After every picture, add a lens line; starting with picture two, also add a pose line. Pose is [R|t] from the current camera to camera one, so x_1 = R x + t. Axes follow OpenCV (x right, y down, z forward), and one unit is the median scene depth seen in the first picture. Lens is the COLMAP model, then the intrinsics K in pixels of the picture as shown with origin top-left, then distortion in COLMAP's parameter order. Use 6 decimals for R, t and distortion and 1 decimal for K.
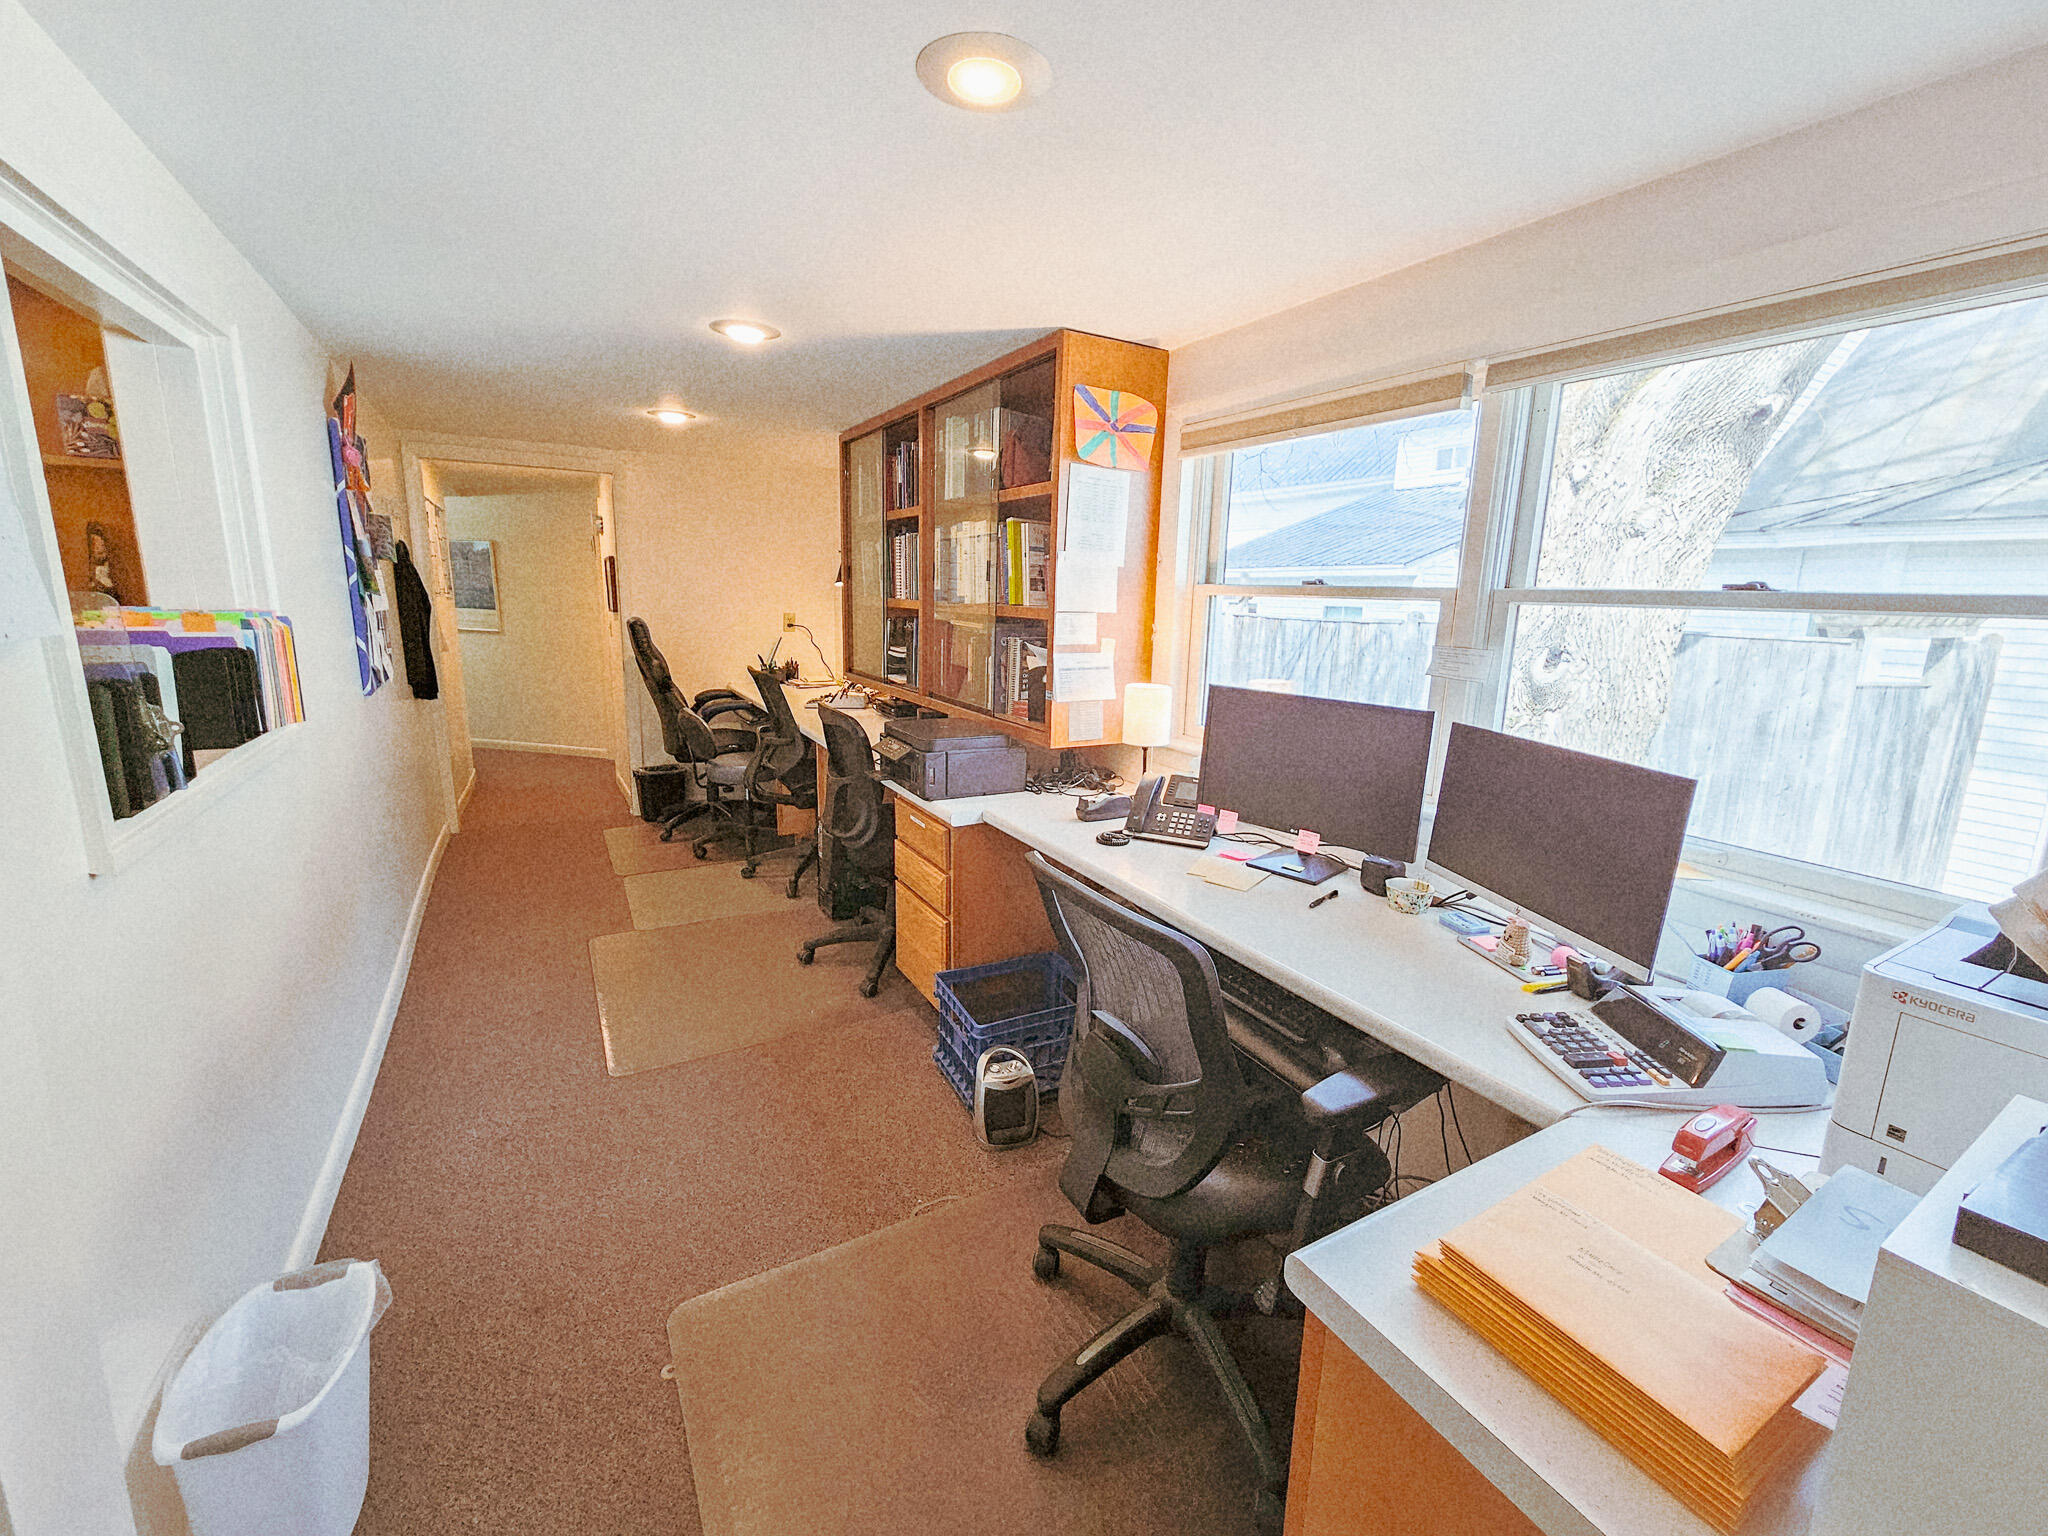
lens RADIAL K [[838.5, 0, 1021.5], [0, 838.5, 757.8], [0, 0, 1]] dist [-0.003850, 0.000618]
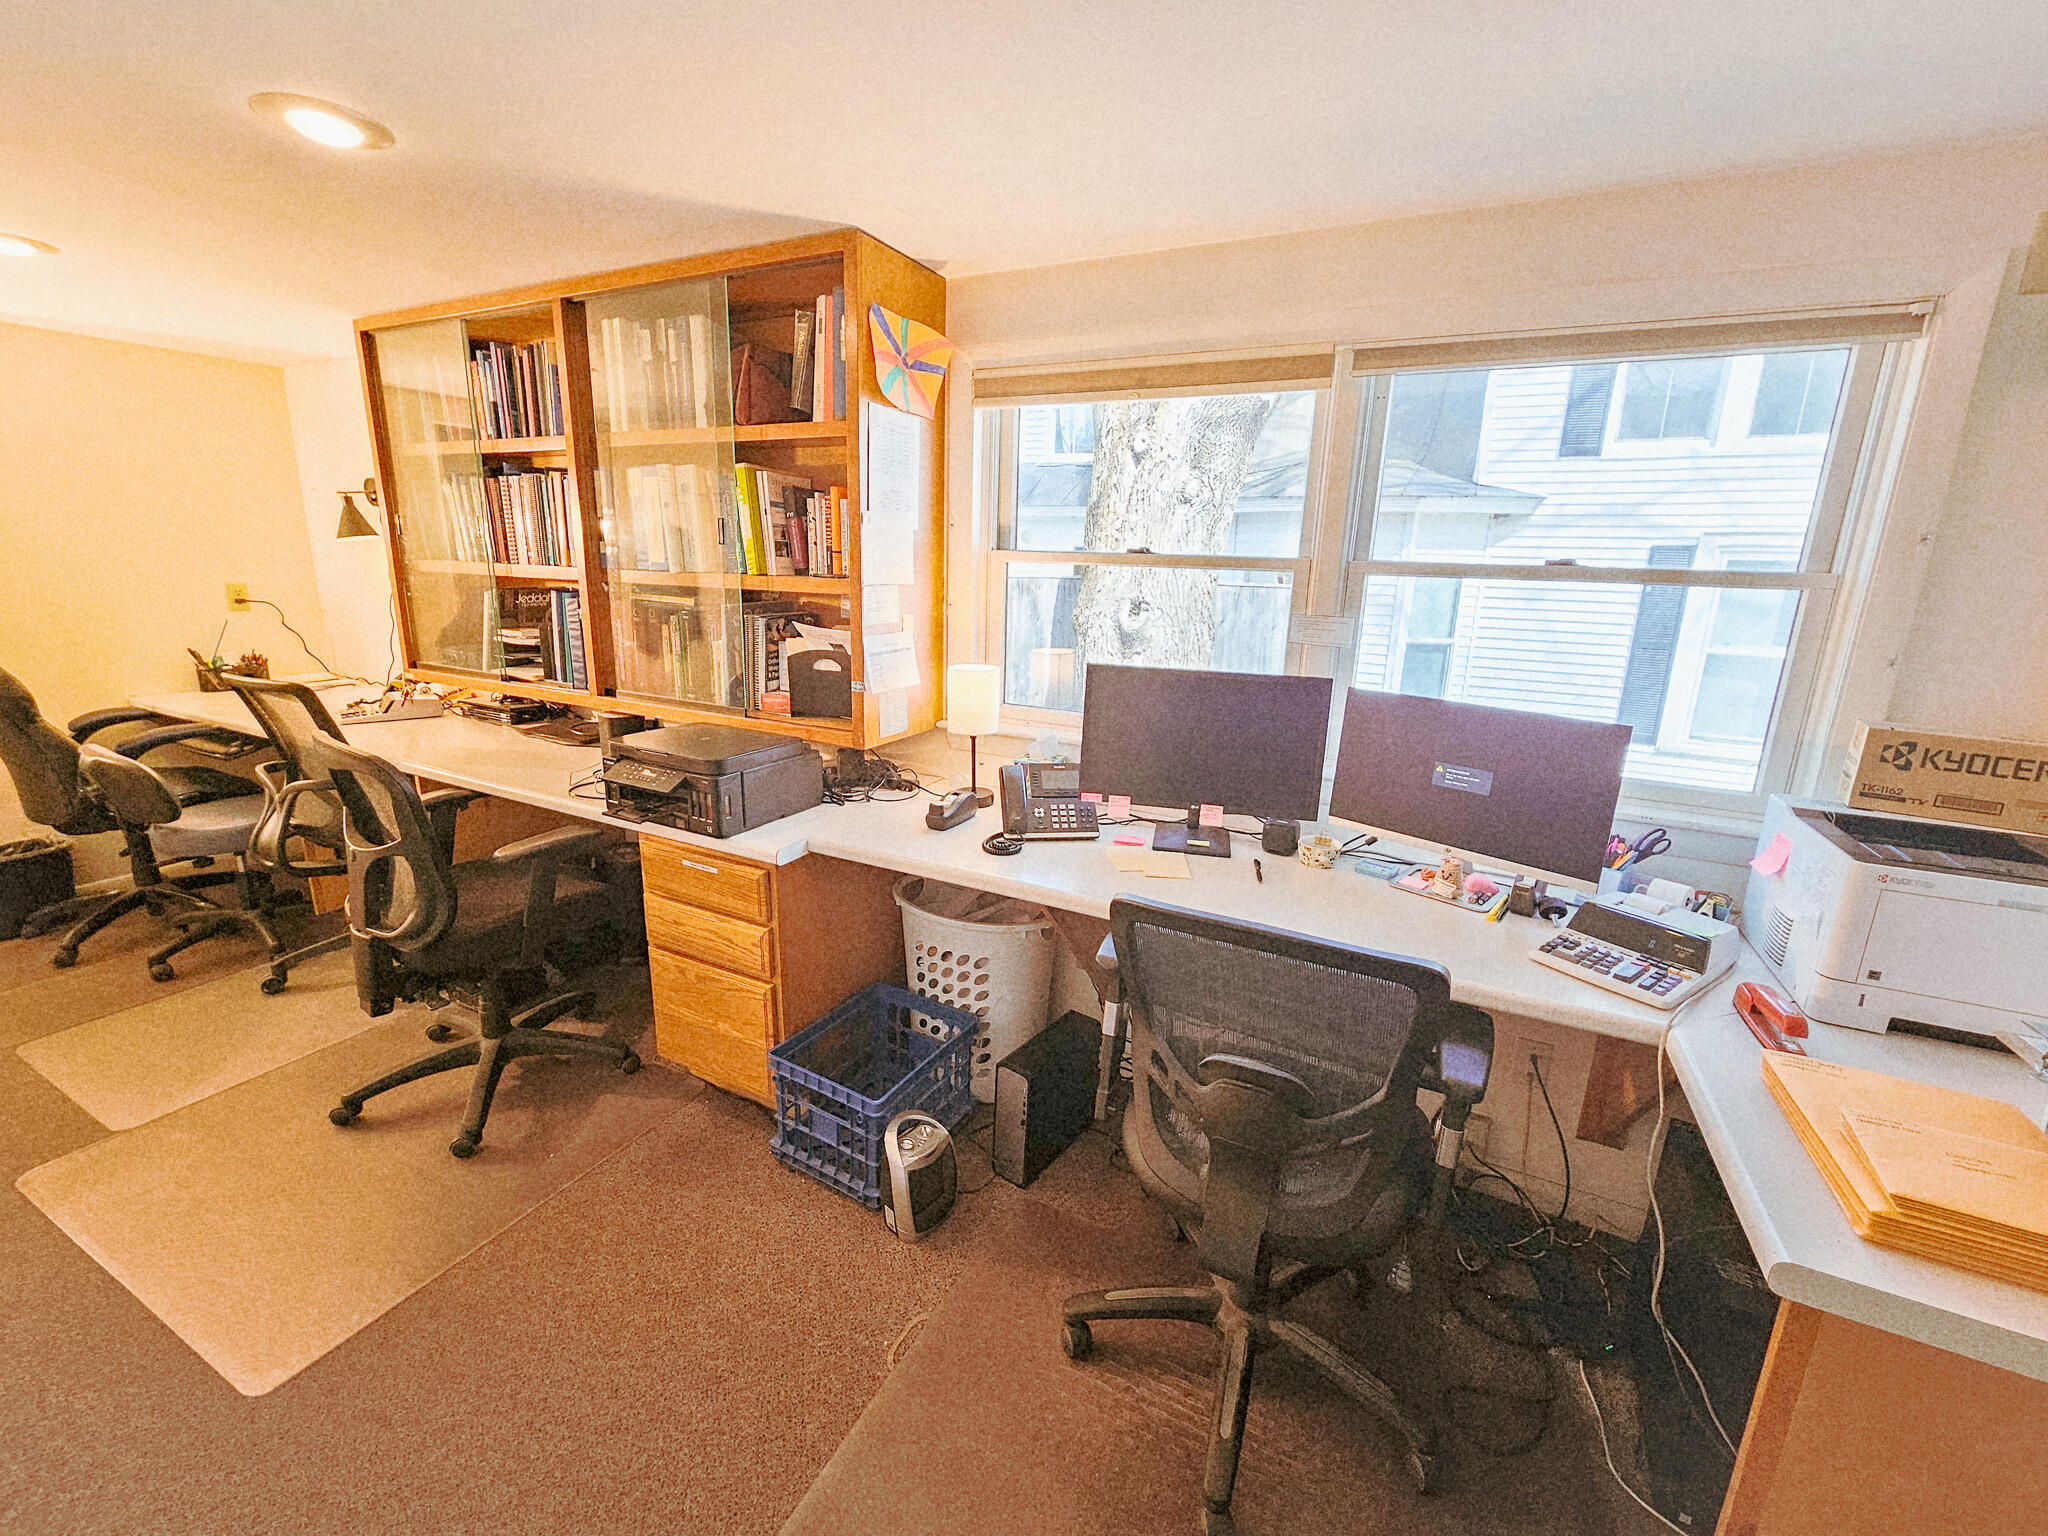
lens RADIAL K [[838.5, 0, 1030.3], [0, 838.5, 758.8], [0, 0, 1]] dist [-0.003850, 0.000618]
pose [[0.832689, -0.134326, 0.537201, -0.288800], [0.103420, 0.990787, 0.087438, -0.060447], [-0.543997, -0.017251, 0.838910, 0.217746]]
